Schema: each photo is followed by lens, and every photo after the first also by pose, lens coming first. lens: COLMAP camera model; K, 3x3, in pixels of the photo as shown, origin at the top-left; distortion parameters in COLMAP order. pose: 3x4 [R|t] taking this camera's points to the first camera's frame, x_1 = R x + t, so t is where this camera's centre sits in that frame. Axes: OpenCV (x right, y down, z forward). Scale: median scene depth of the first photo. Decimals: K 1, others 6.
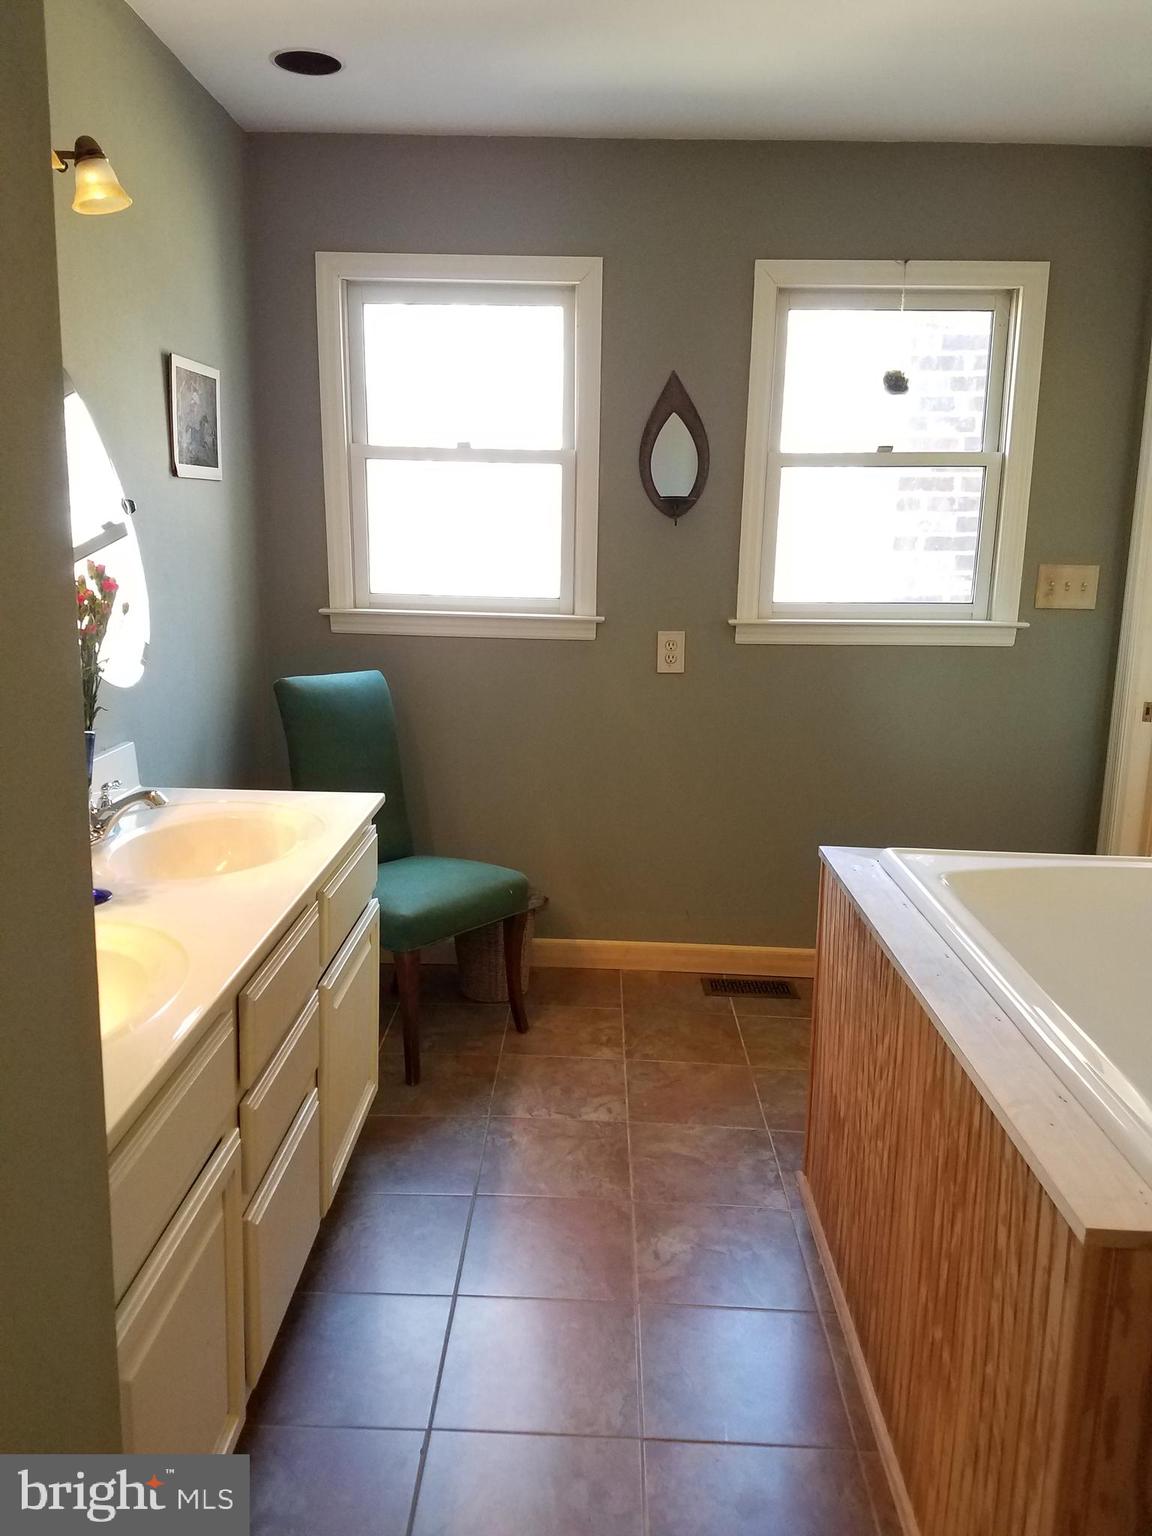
lens RADIAL K [[1180.9, 0, 576.0], [0, 1180.9, 768.0], [0, 0, 1]] dist [0.174761, -0.296053]
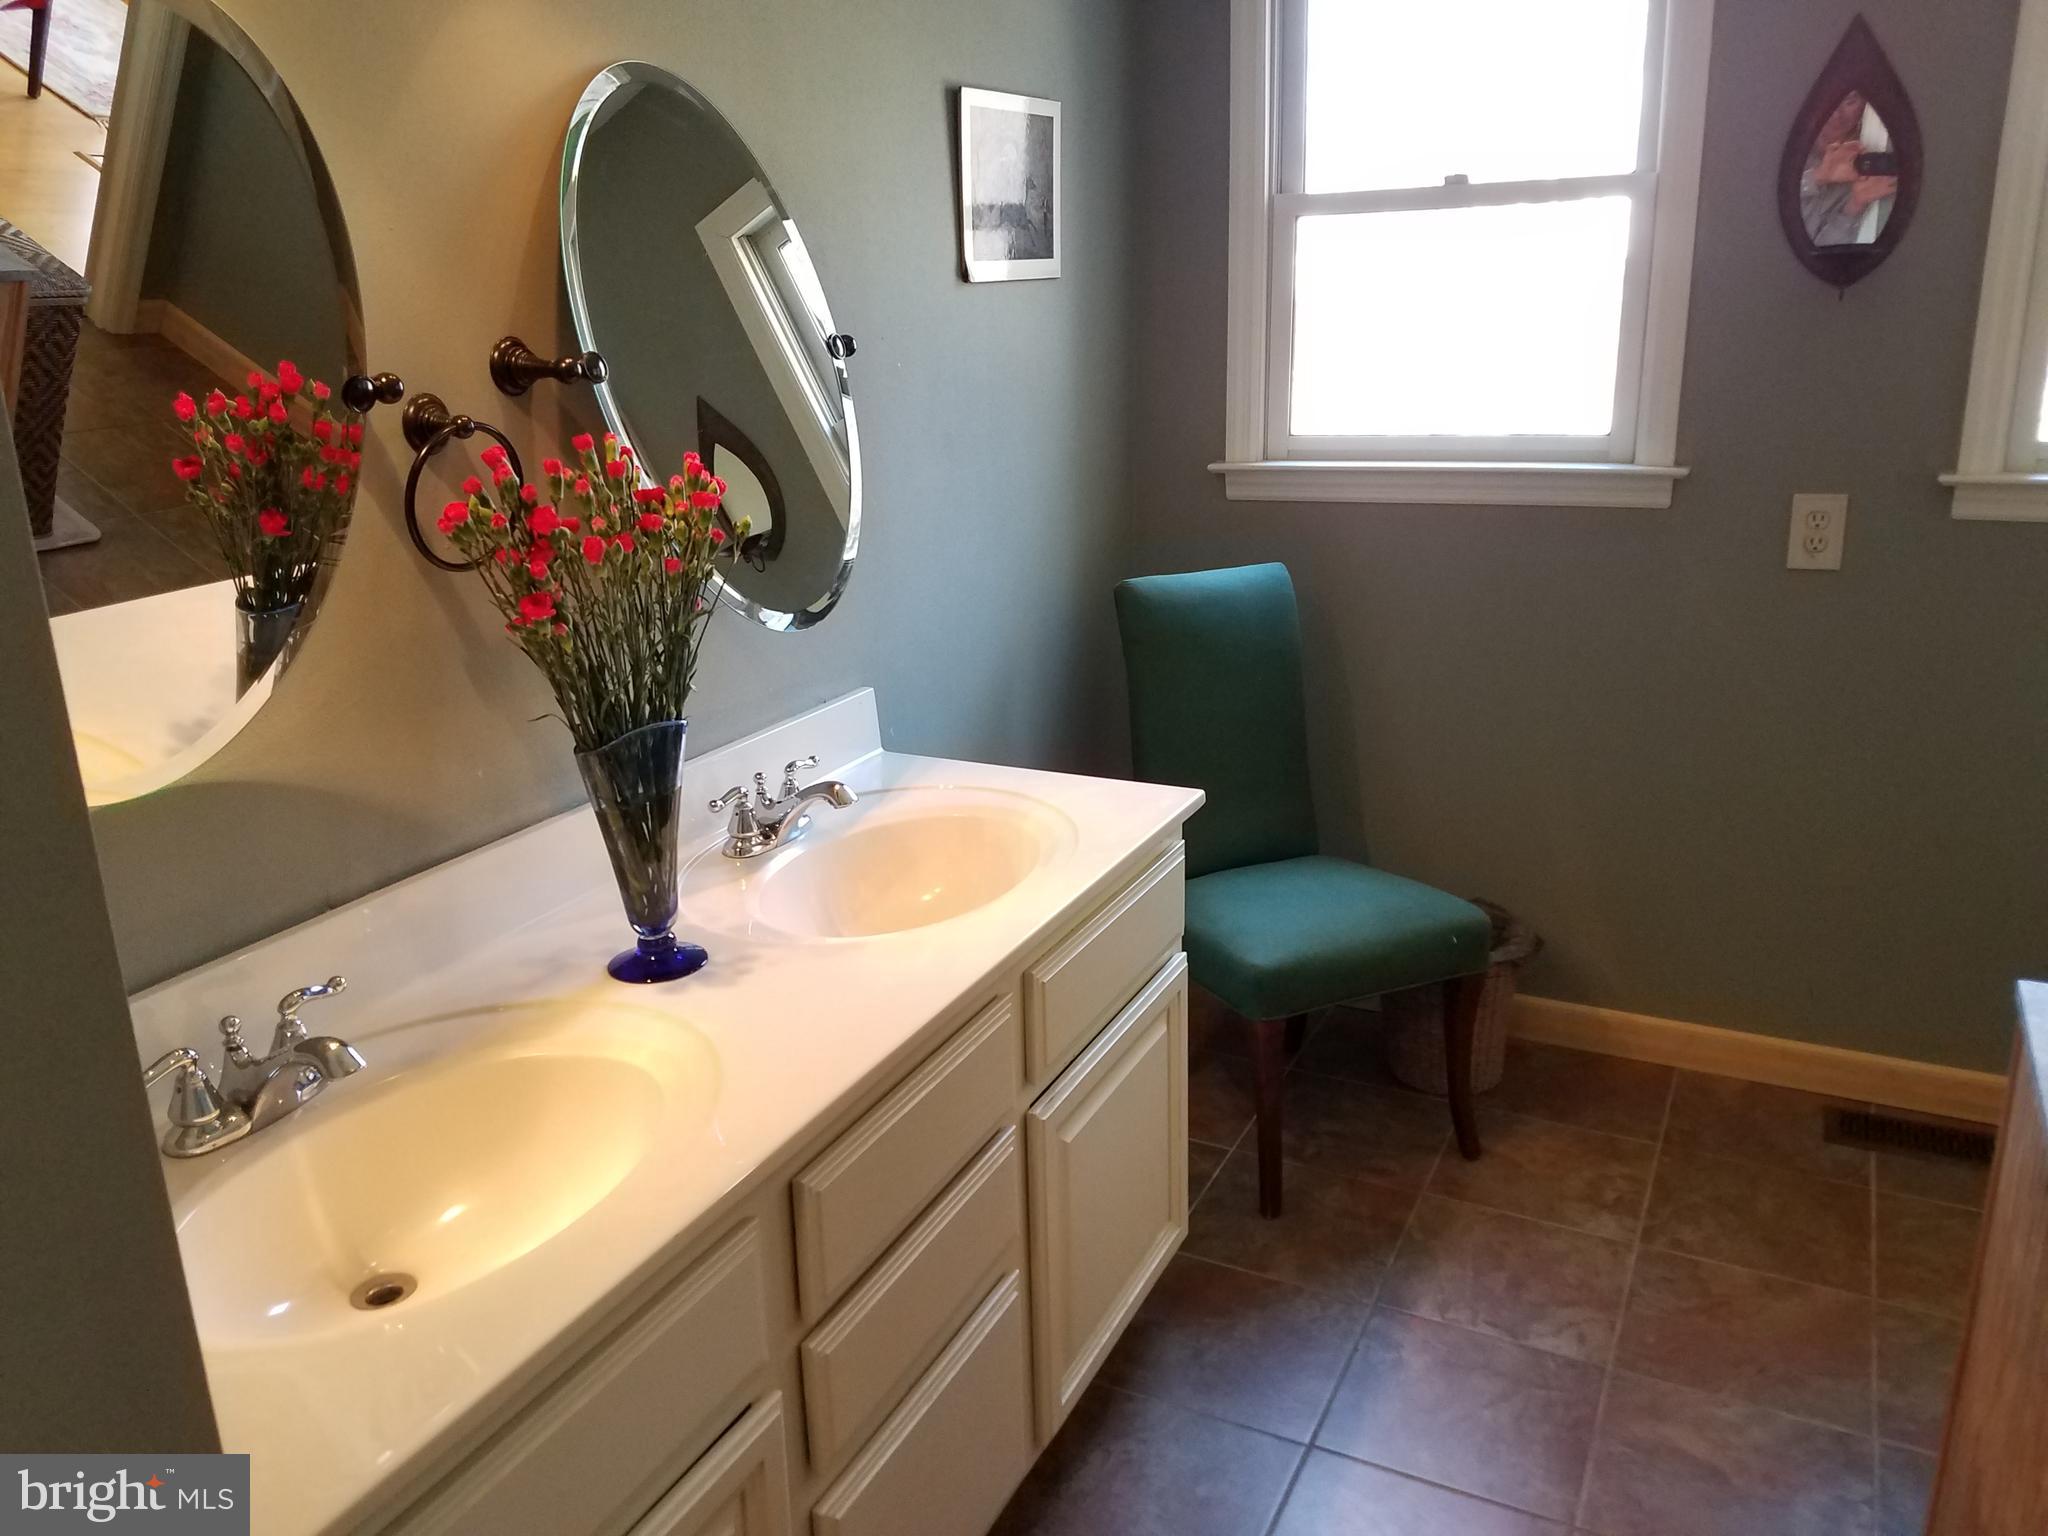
lens RADIAL K [[1574.5, 0, 1018.3], [0, 1574.5, 782.1], [0, 0, 1]] dist [0.174761, -0.296053]
pose [[0.900246, 0.083727, -0.427255, 0.088327], [-0.037036, 0.992505, 0.116460, -0.064308], [0.433803, -0.089019, 0.896599, 0.175949]]
